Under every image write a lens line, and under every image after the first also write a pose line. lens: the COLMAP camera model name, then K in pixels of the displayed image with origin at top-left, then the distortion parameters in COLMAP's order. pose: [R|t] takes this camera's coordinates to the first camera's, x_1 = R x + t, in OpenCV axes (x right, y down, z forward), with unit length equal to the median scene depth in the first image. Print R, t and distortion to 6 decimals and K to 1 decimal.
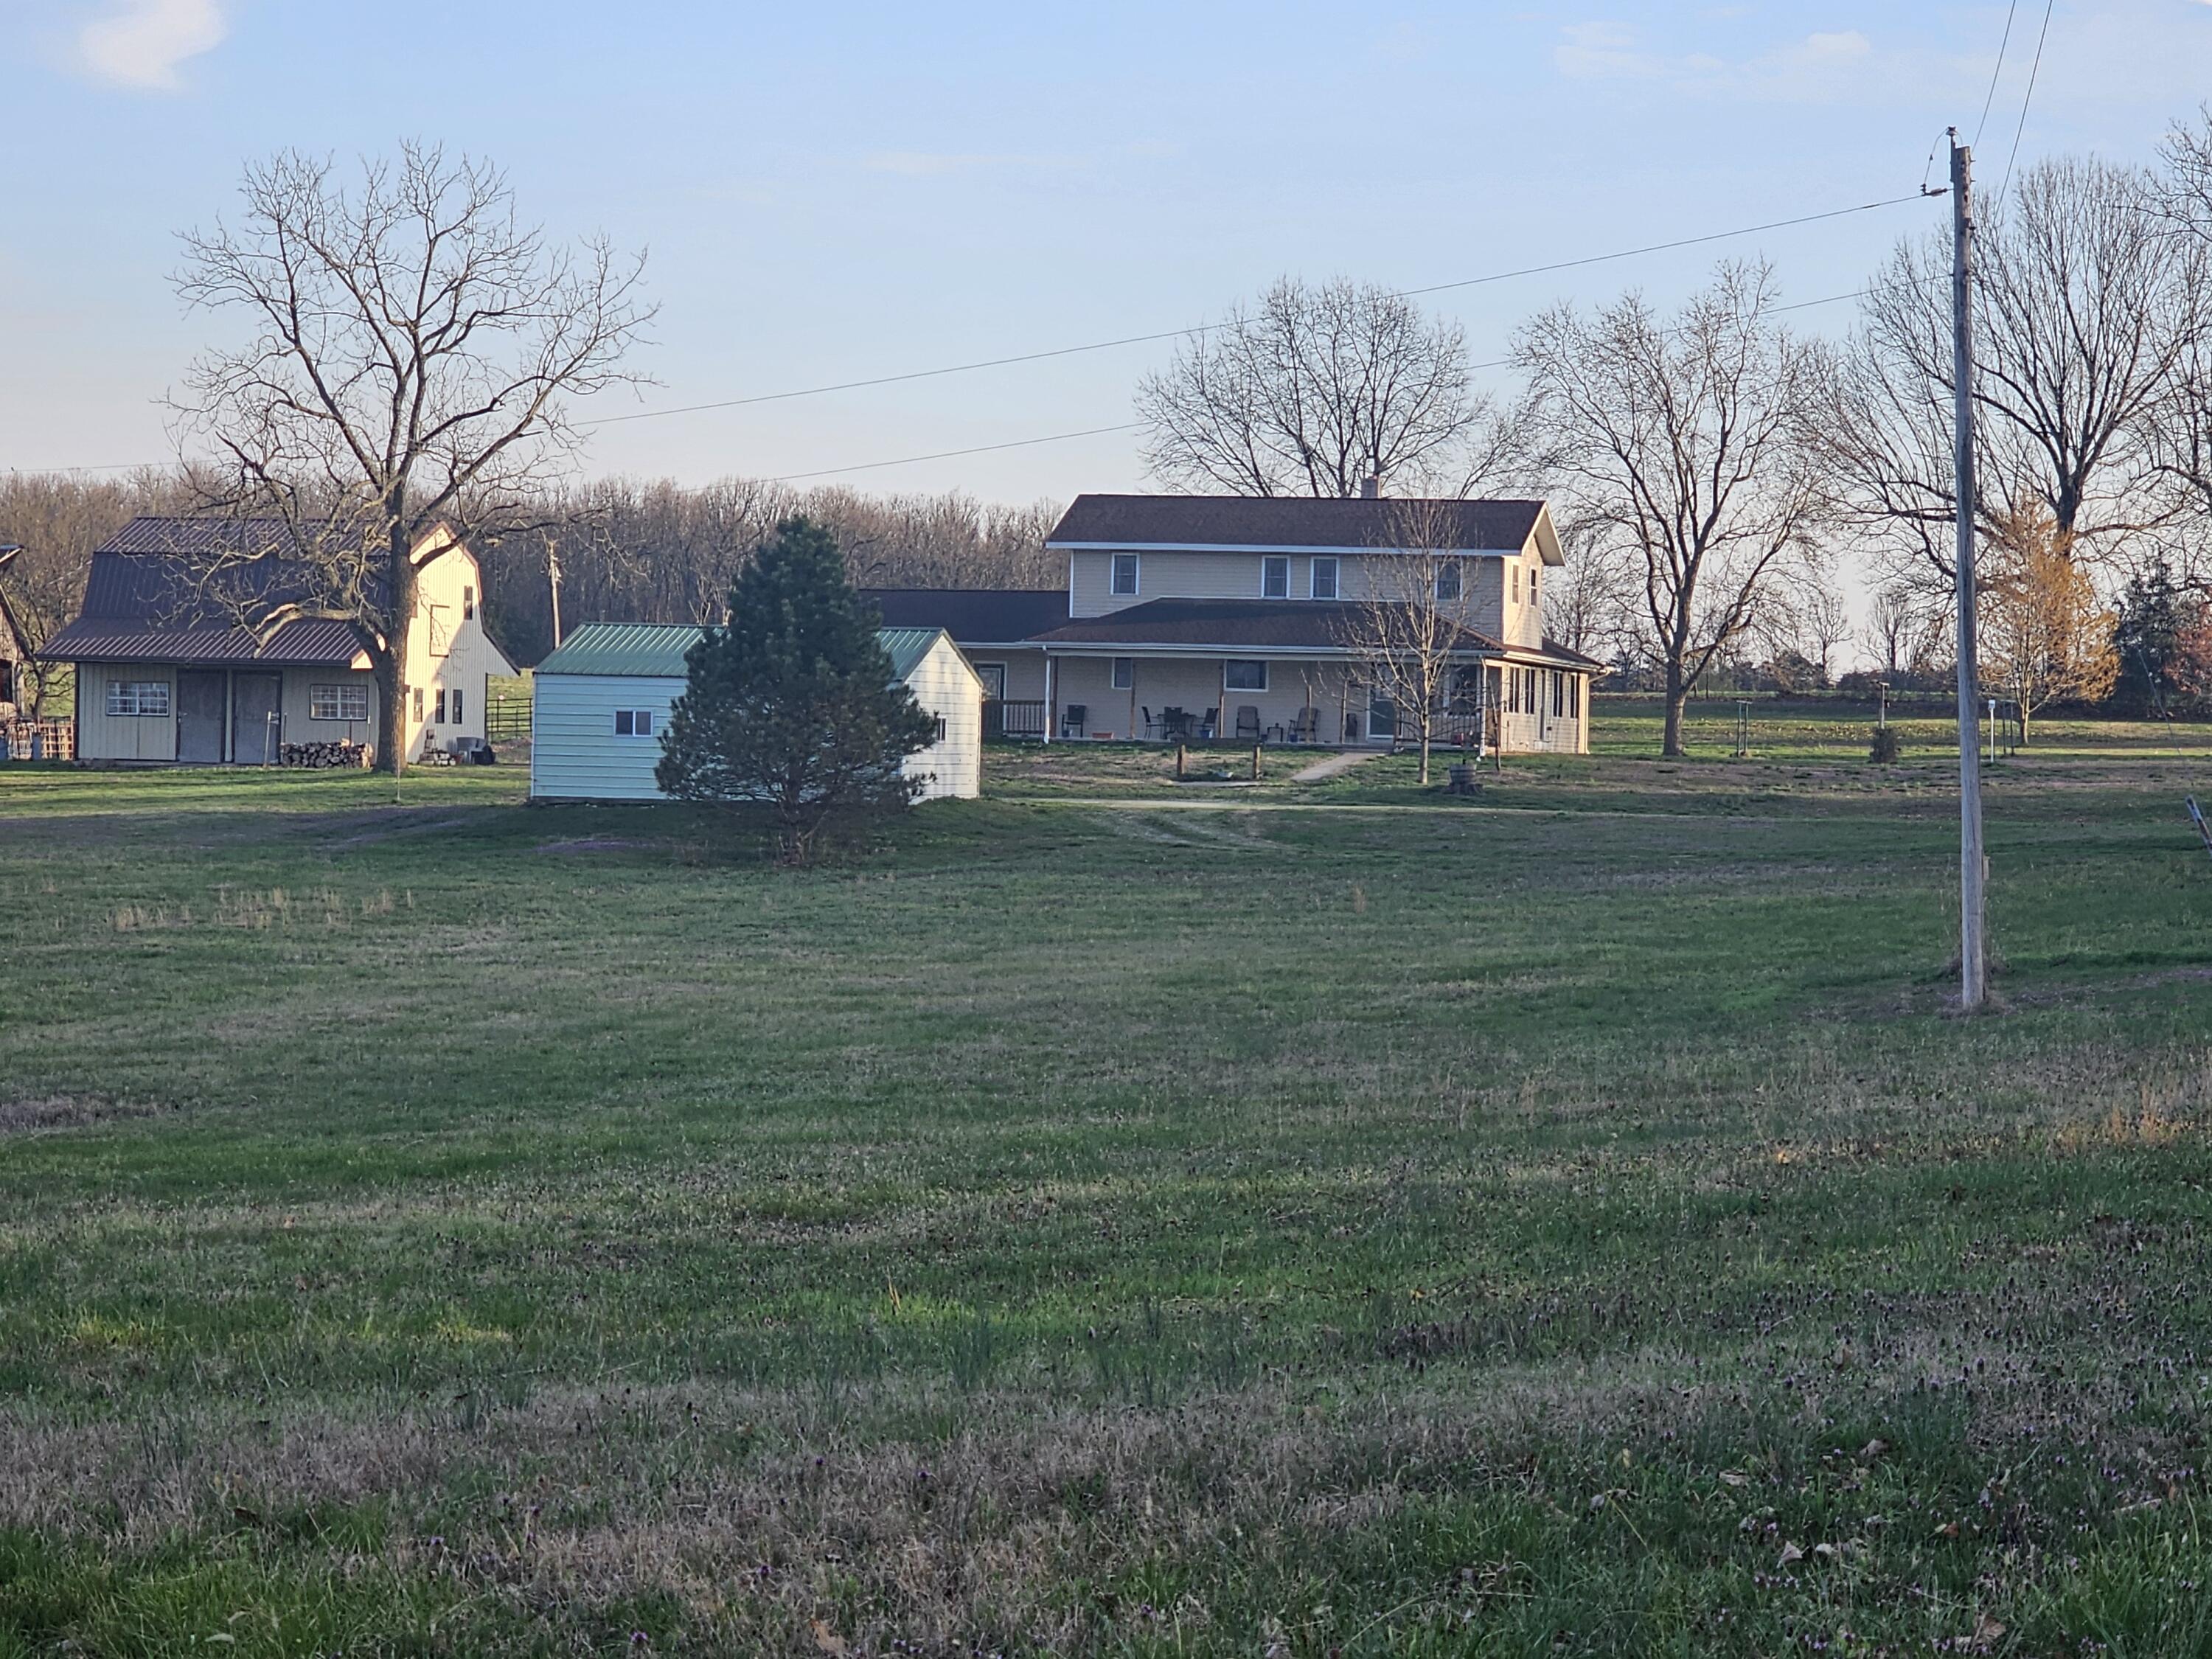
lens RADIAL K [[5652.6, 0, 1155.9], [0, 5652.6, 875.3], [0, 0, 1]] dist [-0.706005, 12.025372]
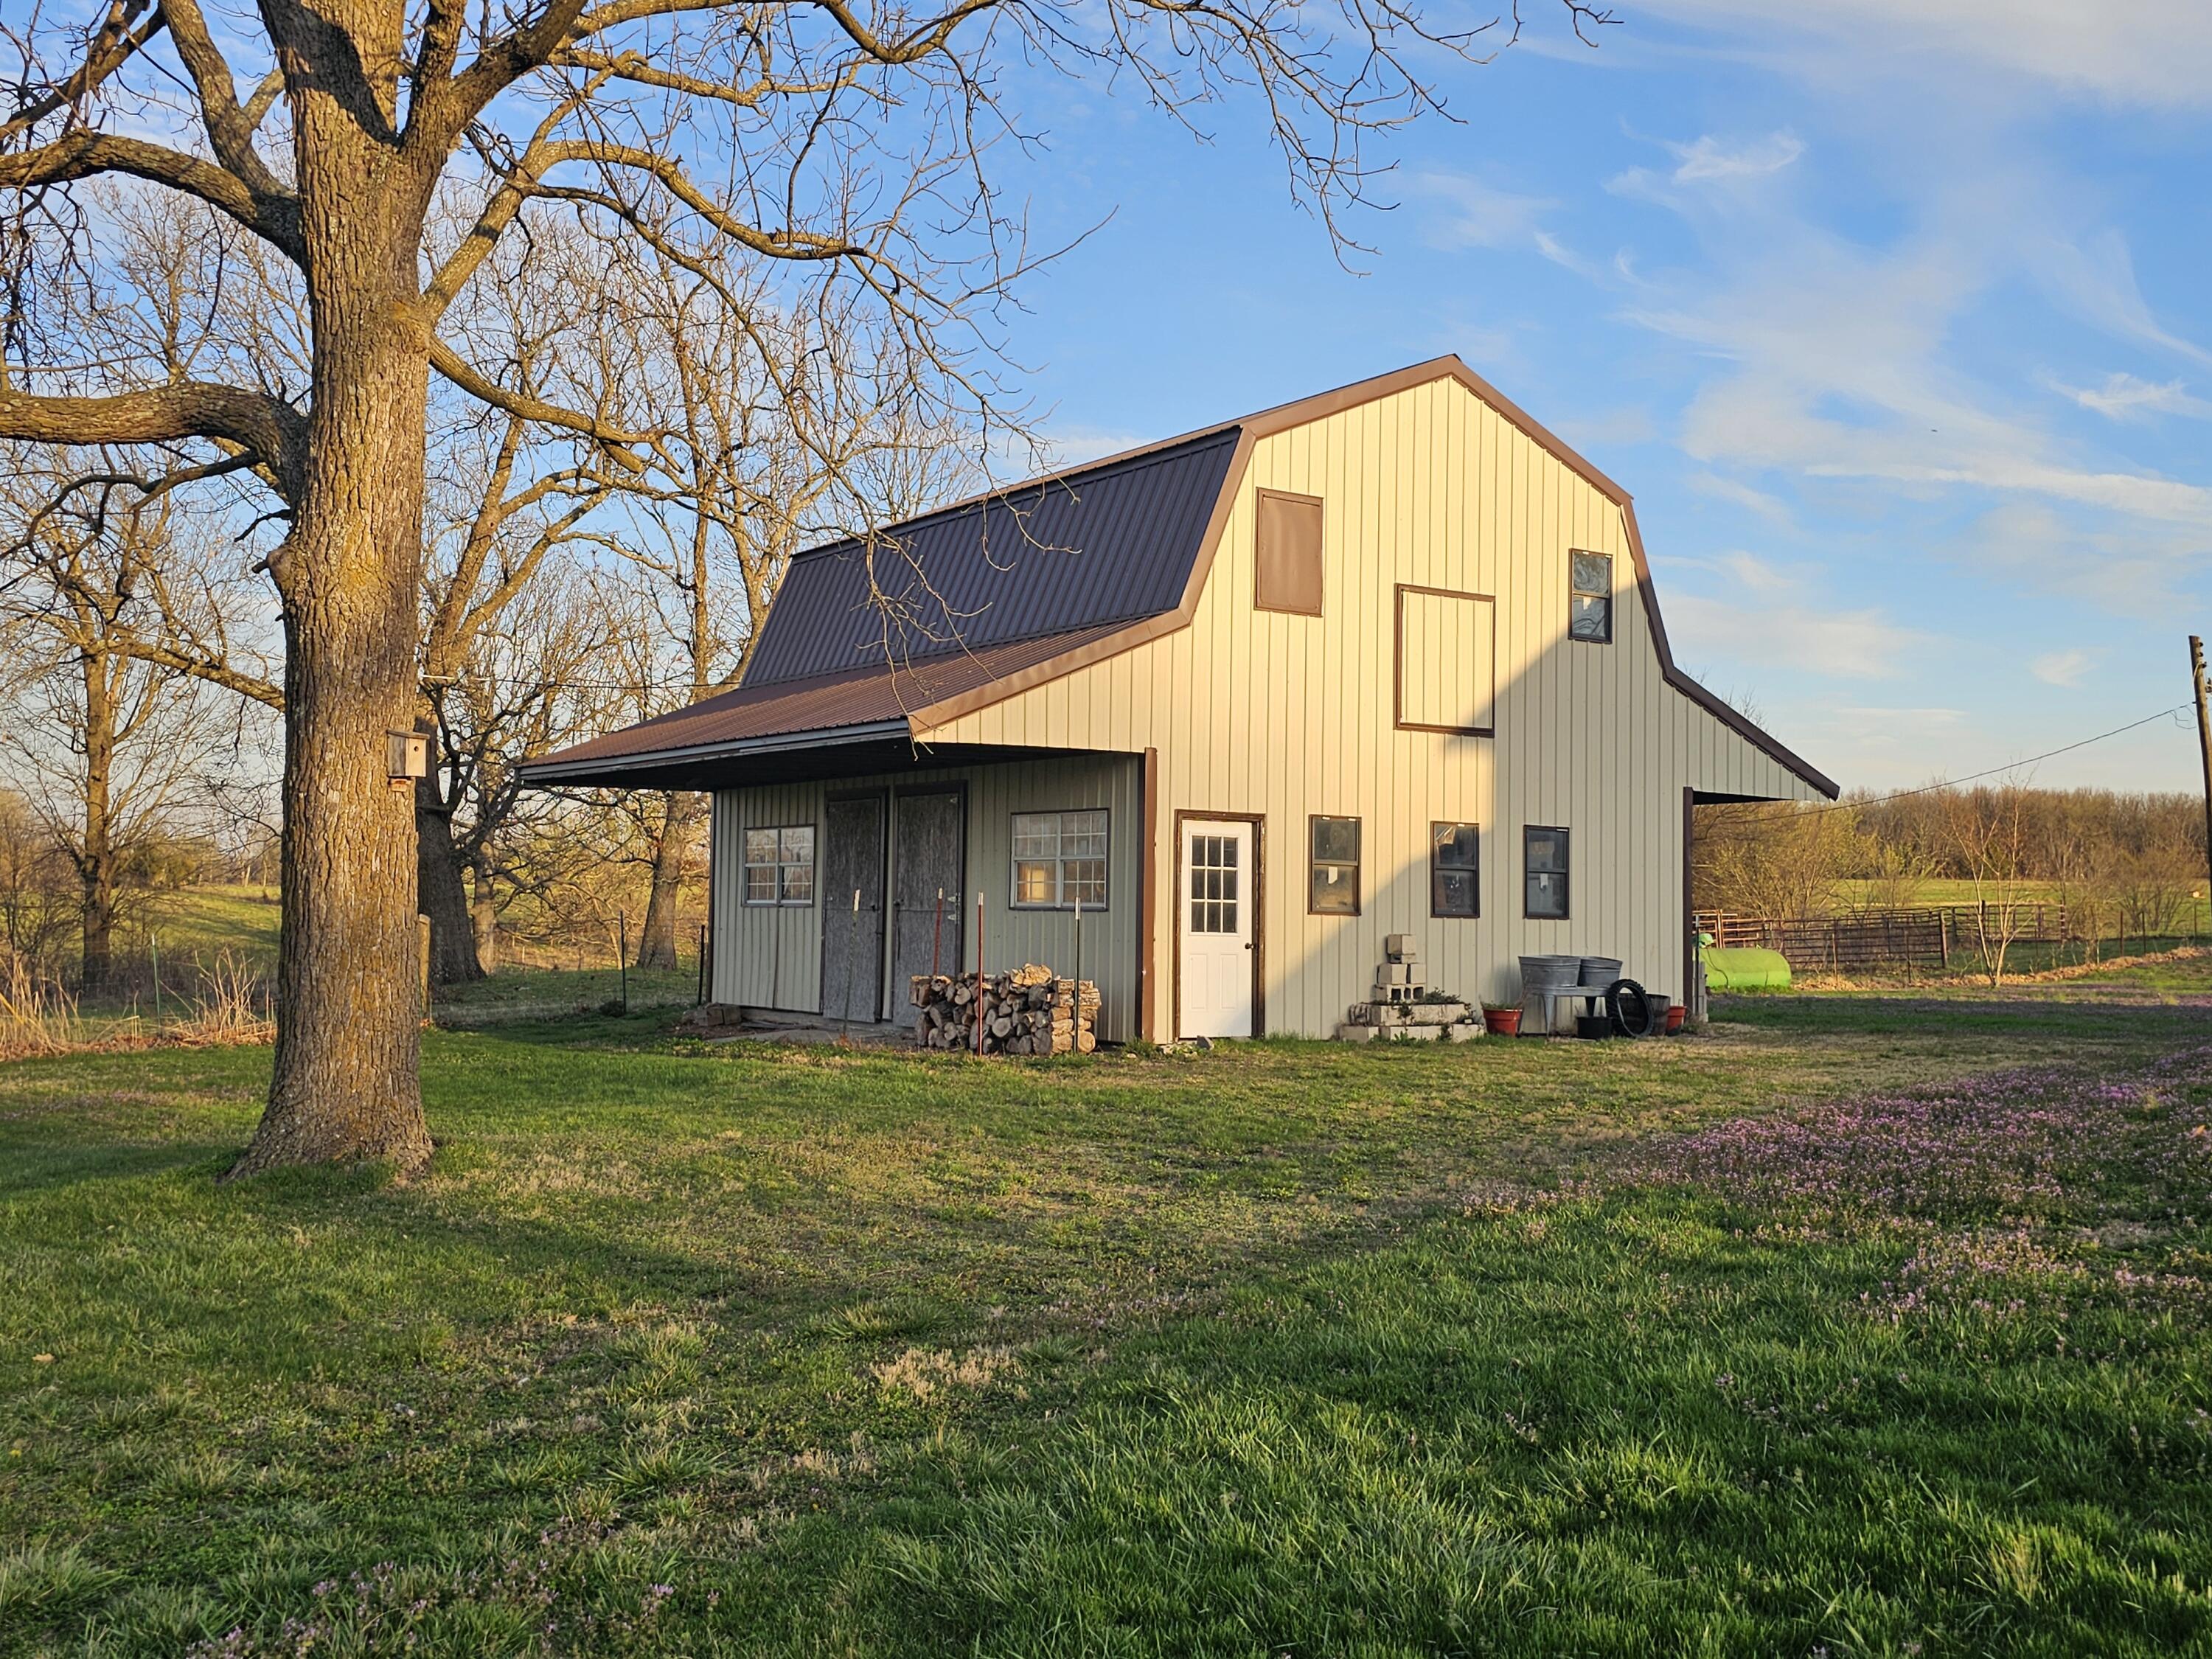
lens RADIAL K [[2113.6, 0, 1106.0], [0, 2113.6, 829.5], [0, 0, 1]] dist [0.043377, -0.001126]
pose [[0.774048, -0.034061, -0.632211, -0.060792], [-0.011354, 0.997644, -0.067652, -0.023780], [0.633026, 0.059544, 0.771837, 0.896032]]
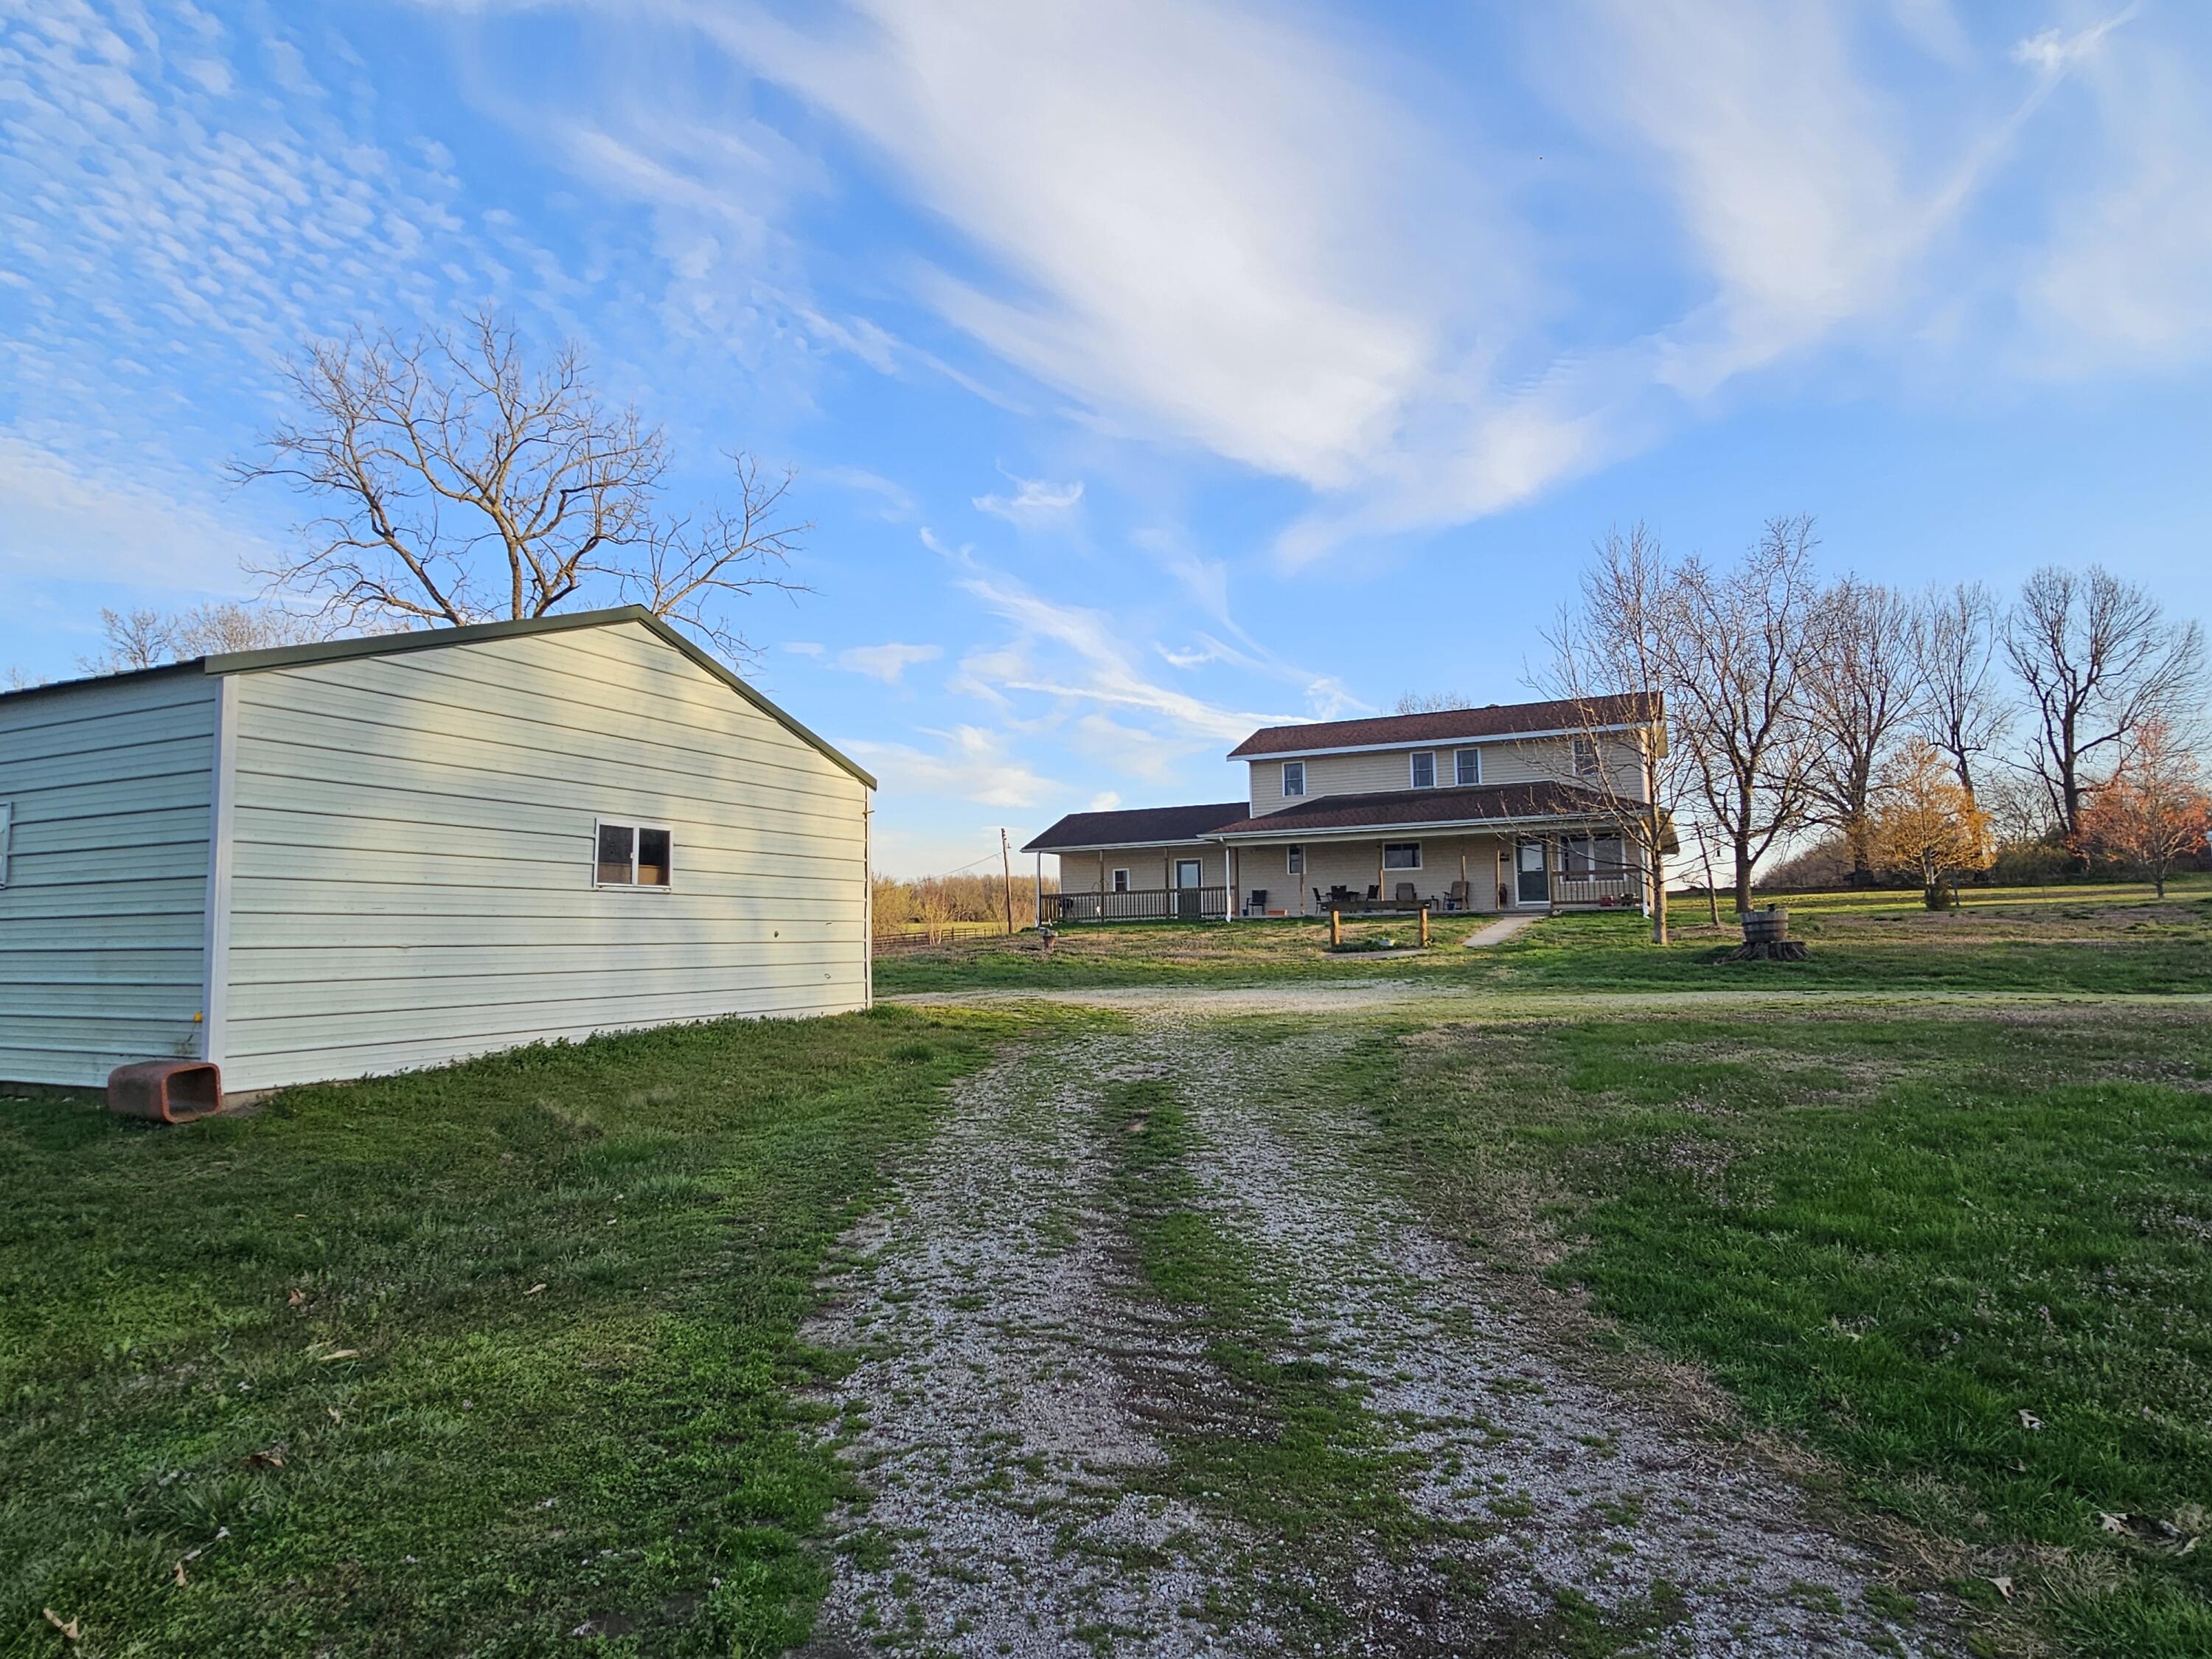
lens RADIAL K [[1242.9, 0, 1106.0], [0, 1242.9, 829.5], [0, 0, 1]] dist [0.003167, -0.000192]
pose [[0.976401, -0.058068, -0.208011, 0.010232], [0.033994, 0.992491, -0.117497, -0.013259], [0.213272, 0.107653, 0.971044, 0.752525]]
